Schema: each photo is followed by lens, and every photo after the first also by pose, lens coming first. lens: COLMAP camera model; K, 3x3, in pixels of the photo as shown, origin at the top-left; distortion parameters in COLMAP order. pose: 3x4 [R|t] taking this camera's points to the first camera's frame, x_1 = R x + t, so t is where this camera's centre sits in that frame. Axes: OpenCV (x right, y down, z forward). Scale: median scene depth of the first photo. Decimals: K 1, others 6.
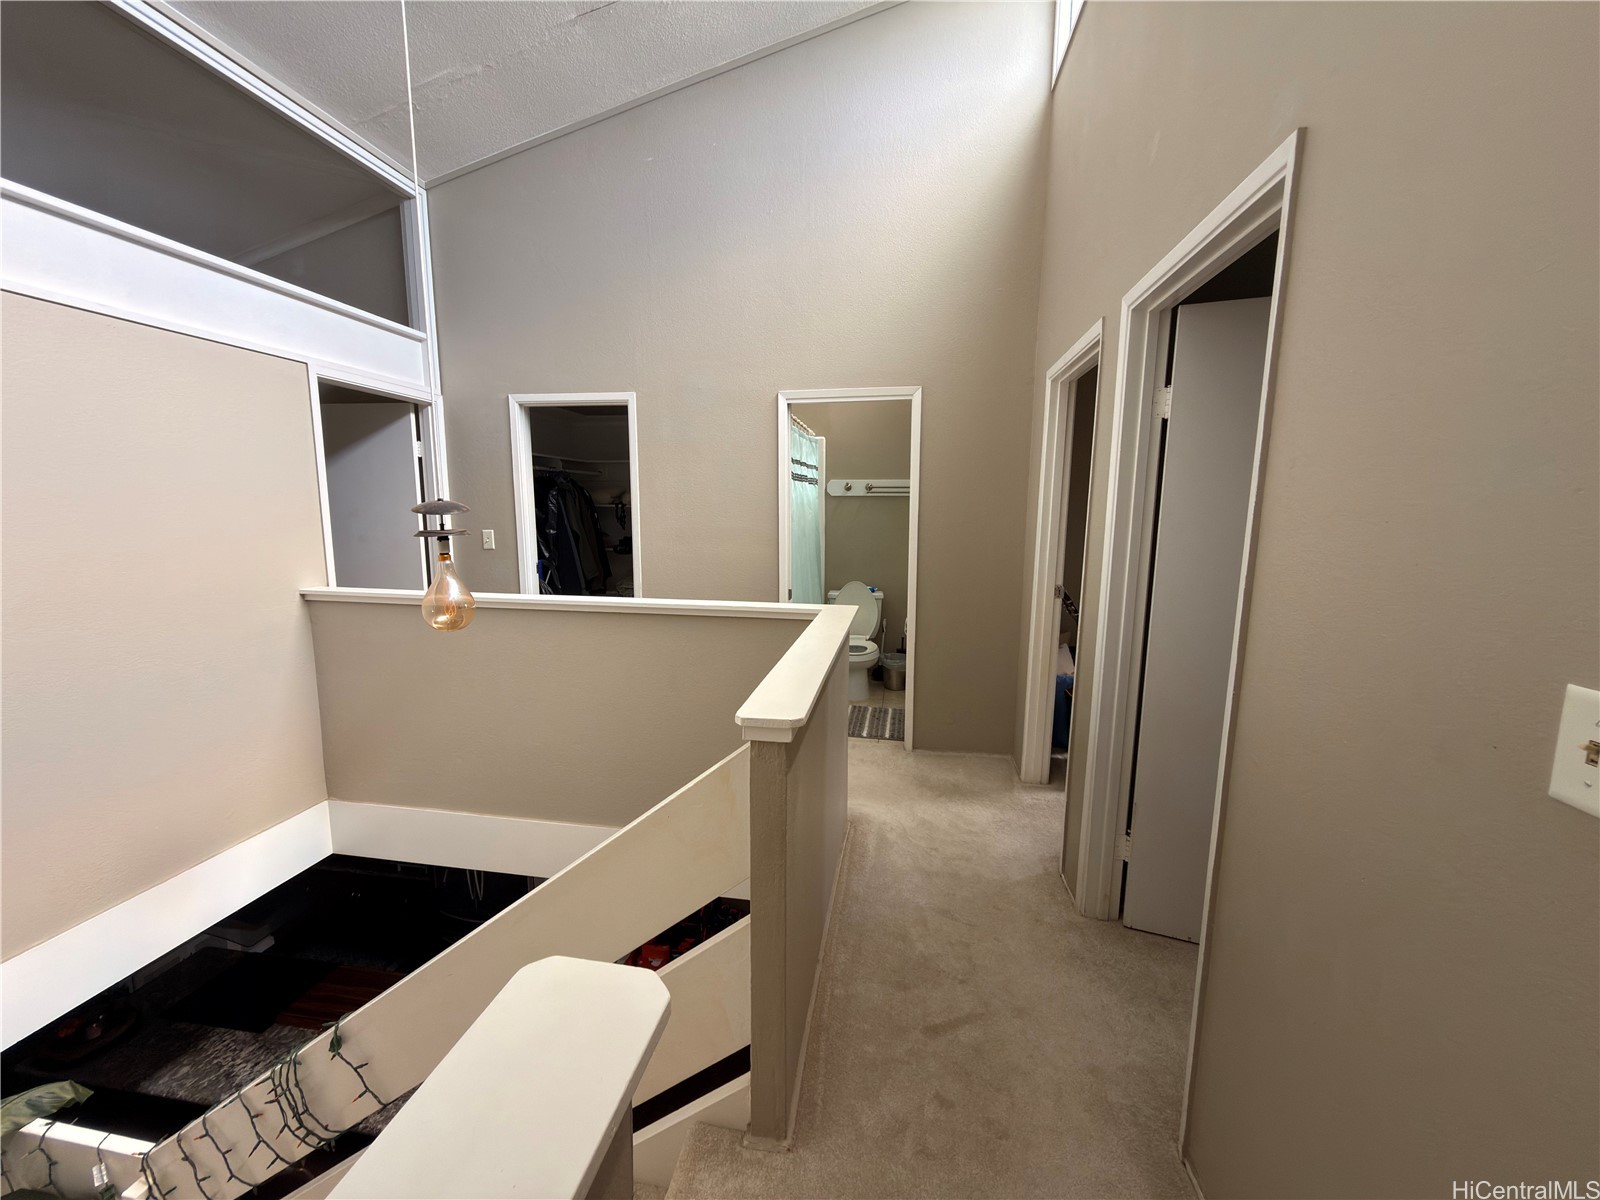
lens RADIAL K [[636.4, 0, 798.1], [0, 636.4, 601.6], [0, 0, 1]] dist [0.000483, -0.000456]
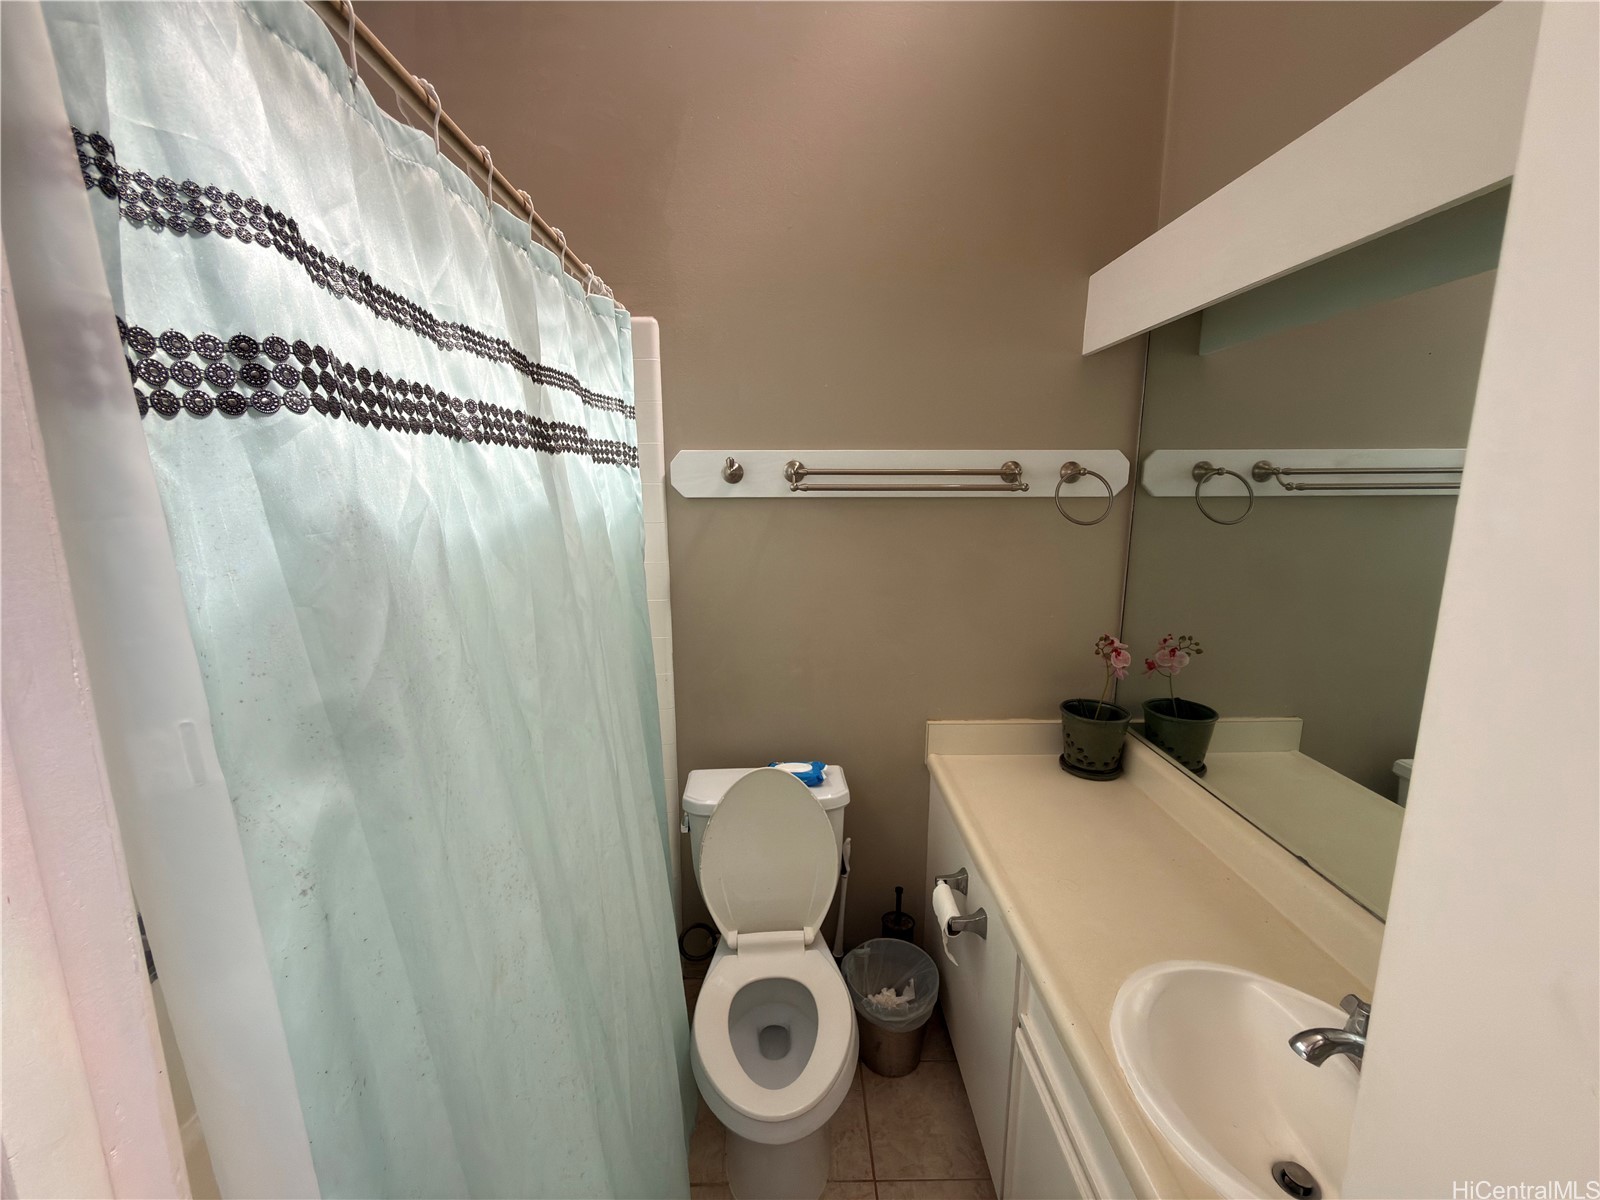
lens RADIAL K [[636.4, 0, 802.8], [0, 636.4, 602.4], [0, 0, 1]] dist [0.000483, -0.000456]
pose [[0.981699, -0.038491, 0.186507, 0.049263], [0.032332, 0.998830, 0.035952, -0.122651], [-0.187672, -0.029264, 0.981796, 0.665322]]
